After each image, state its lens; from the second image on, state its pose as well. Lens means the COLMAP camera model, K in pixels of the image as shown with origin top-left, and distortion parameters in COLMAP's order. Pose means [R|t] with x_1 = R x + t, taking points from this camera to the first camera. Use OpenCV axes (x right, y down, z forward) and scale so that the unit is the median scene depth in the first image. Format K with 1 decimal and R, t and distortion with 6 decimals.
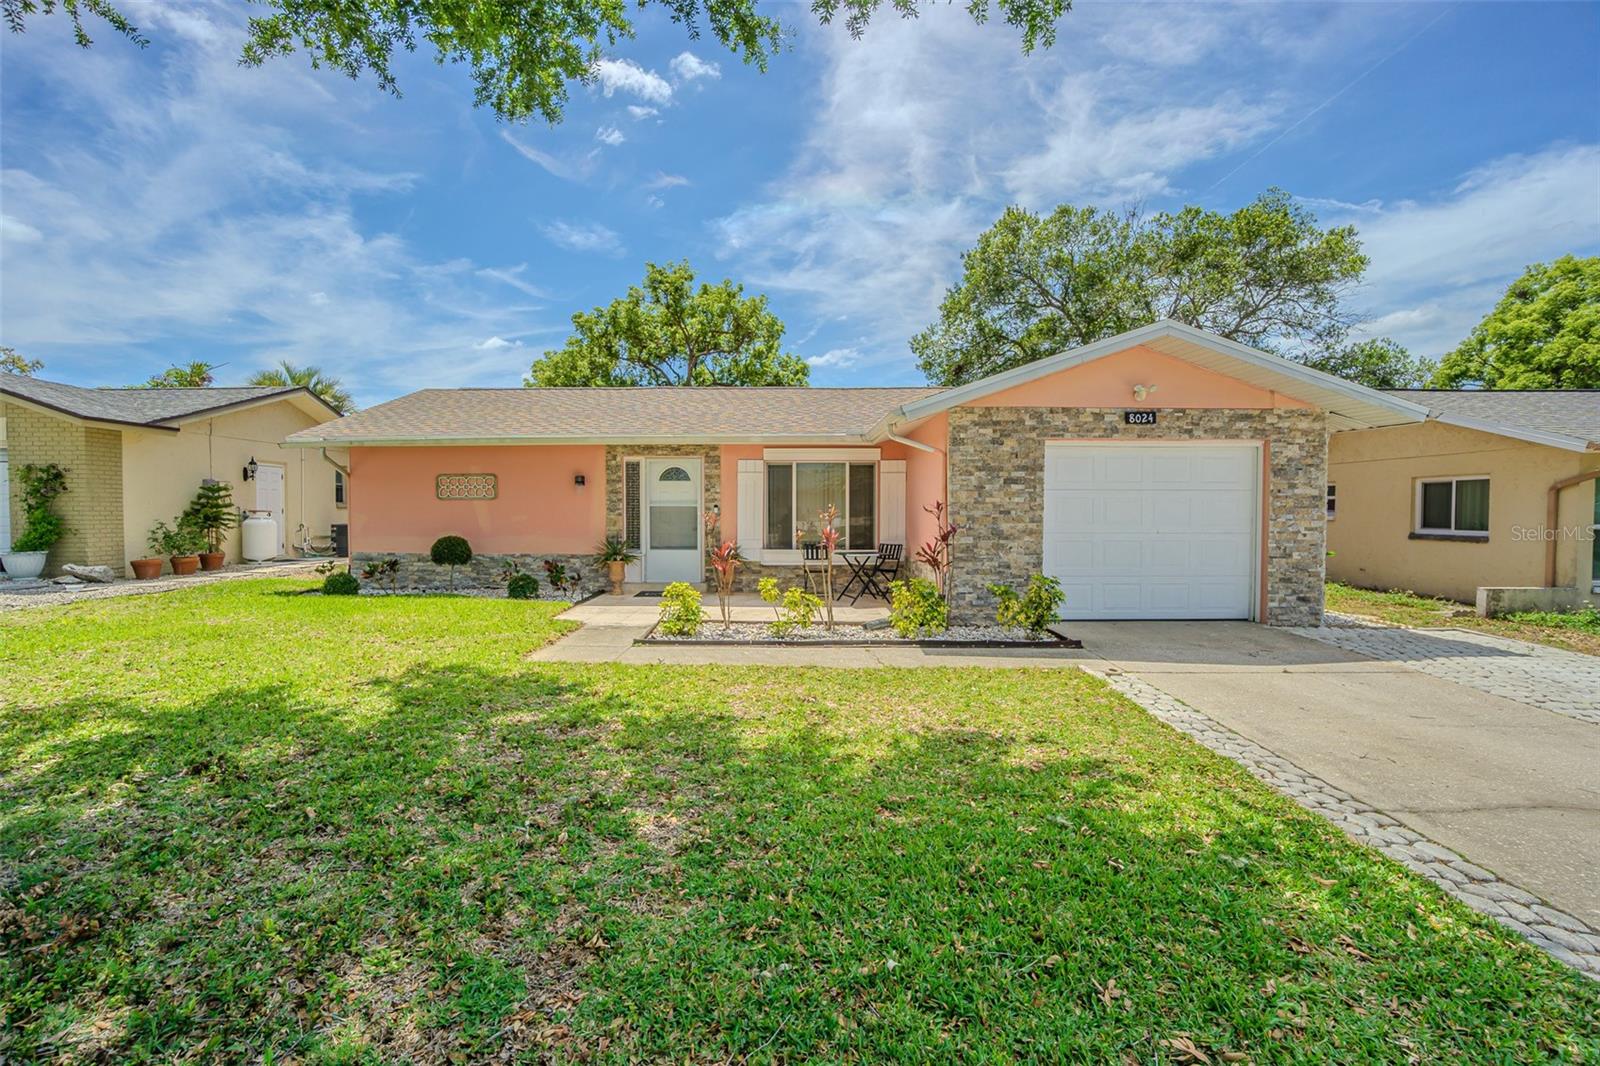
lens RADIAL K [[686.2, 0, 814.4], [0, 686.2, 526.9], [0, 0, 1]] dist [-0.019855, 0.006476]
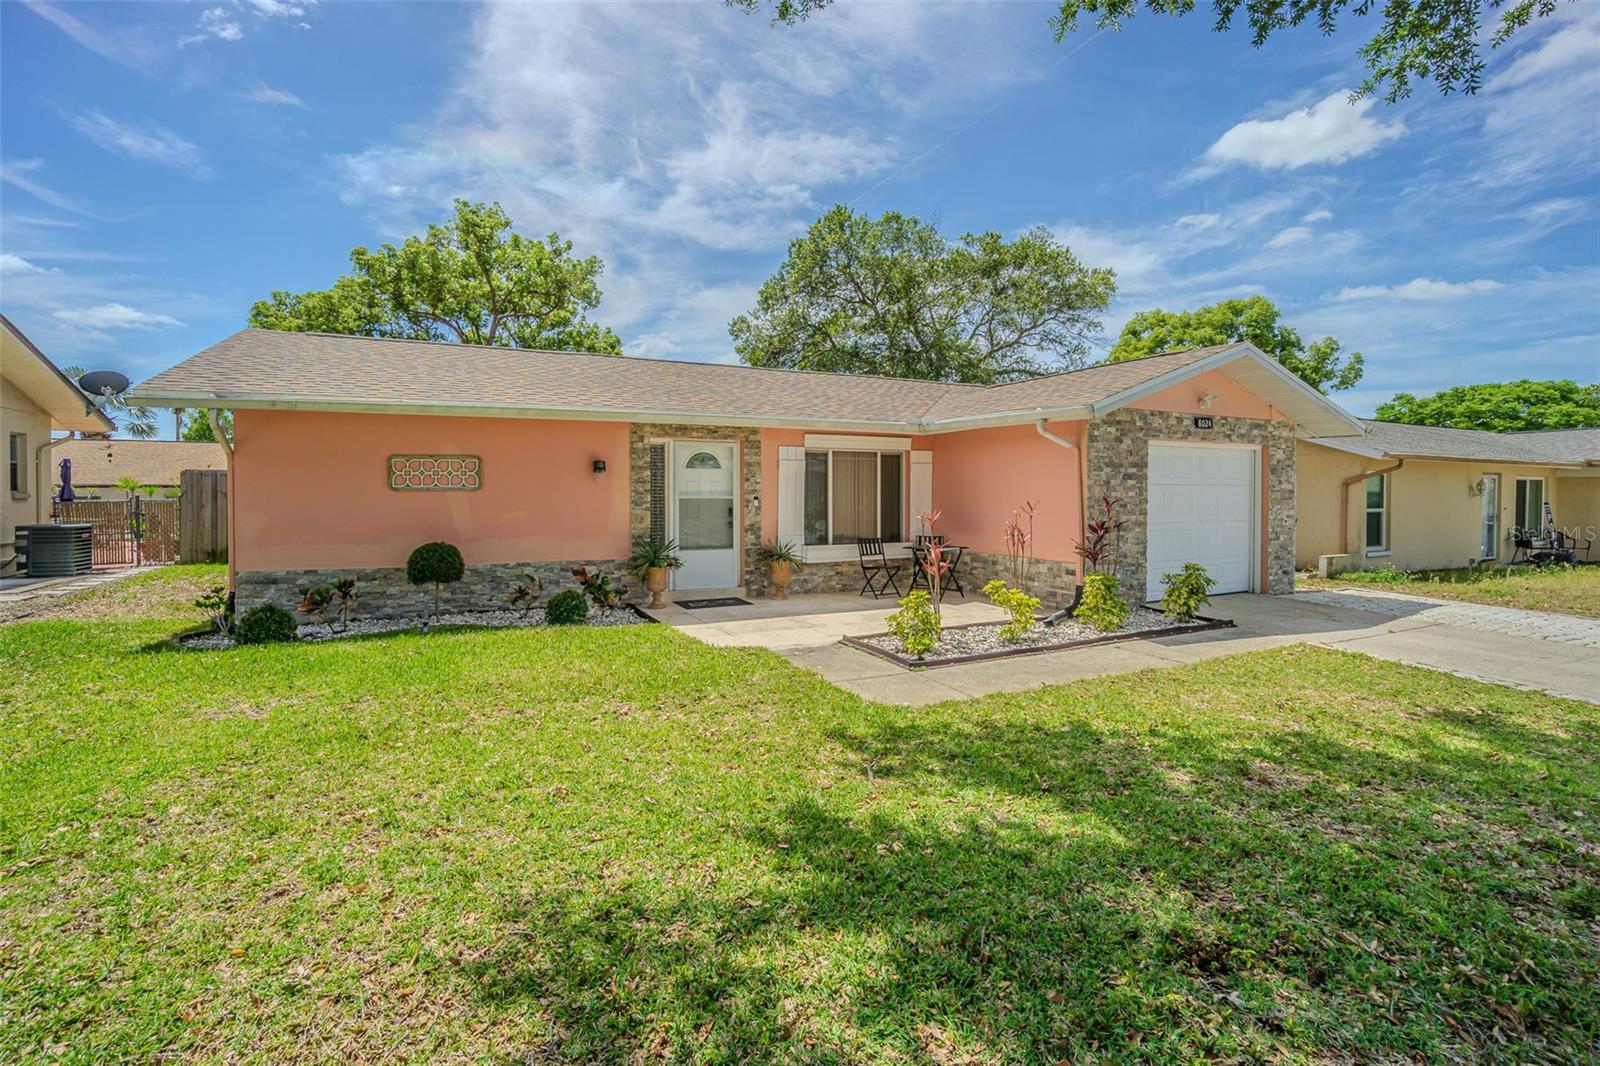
lens RADIAL K [[686.2, 0, 759.3], [0, 686.2, 511.4], [0, 0, 1]] dist [-0.019855, 0.006476]
pose [[0.910906, -0.013421, 0.412396, -0.332615], [0.011776, 0.999909, 0.006531, -0.012891], [-0.412446, -0.001092, 0.910981, 0.128150]]
